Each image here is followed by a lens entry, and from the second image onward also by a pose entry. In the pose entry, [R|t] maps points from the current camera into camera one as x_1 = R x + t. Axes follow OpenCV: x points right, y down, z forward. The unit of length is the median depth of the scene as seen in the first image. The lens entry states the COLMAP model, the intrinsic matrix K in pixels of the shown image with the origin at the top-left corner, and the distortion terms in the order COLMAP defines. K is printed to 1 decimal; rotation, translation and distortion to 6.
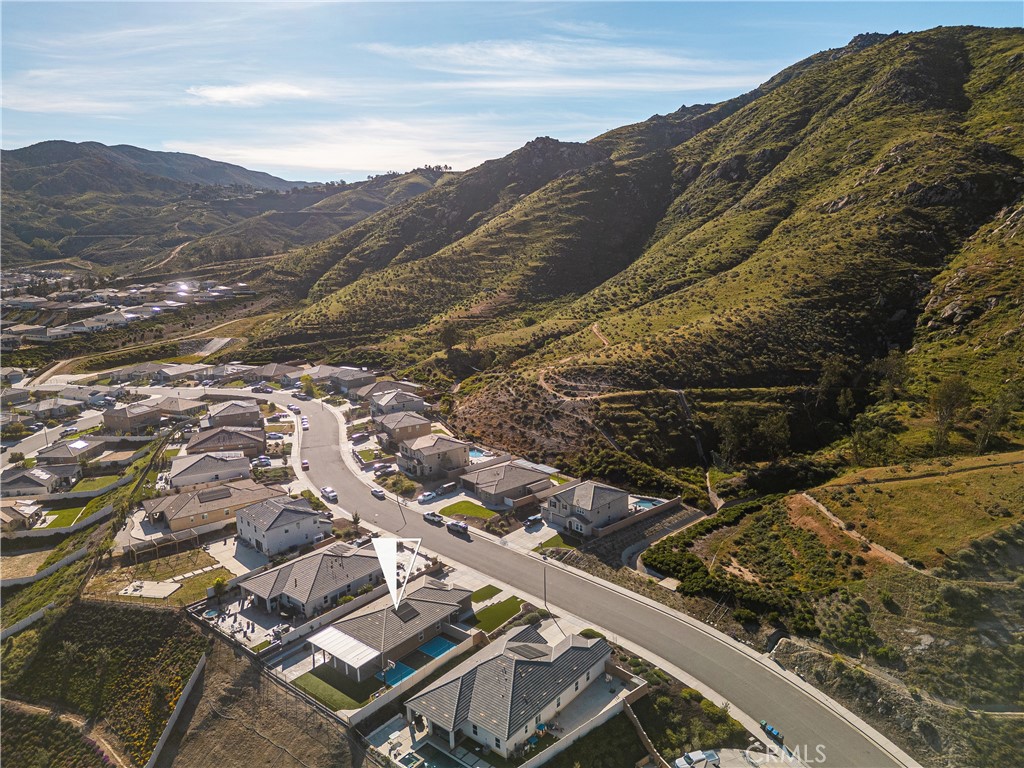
lens RADIAL K [[719.4, 0, 512.0], [0, 719.4, 384.0], [0, 0, 1]] dist [0.051661, -0.040345]
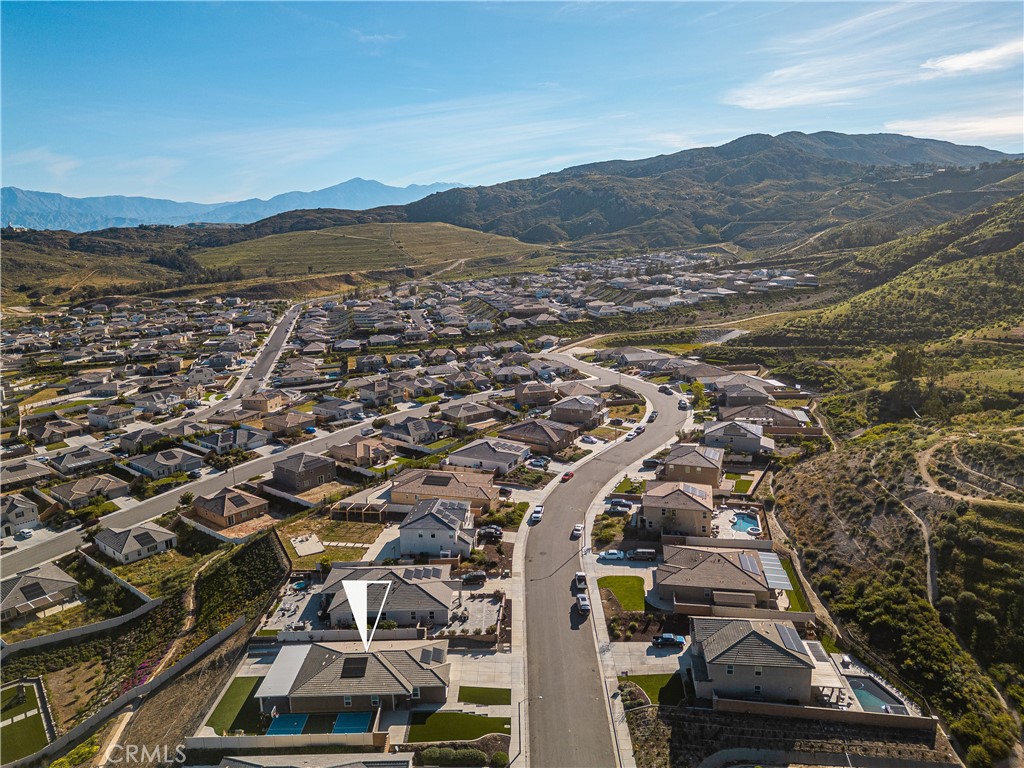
lens RADIAL K [[719.4, 0, 512.0], [0, 719.4, 384.0], [0, 0, 1]] dist [0.051661, -0.040345]
pose [[0.628392, 0.170792, -0.758916, 0.258873], [-0.154534, 0.983564, 0.093392, -0.059970], [0.762393, 0.058591, 0.644456, 0.247911]]
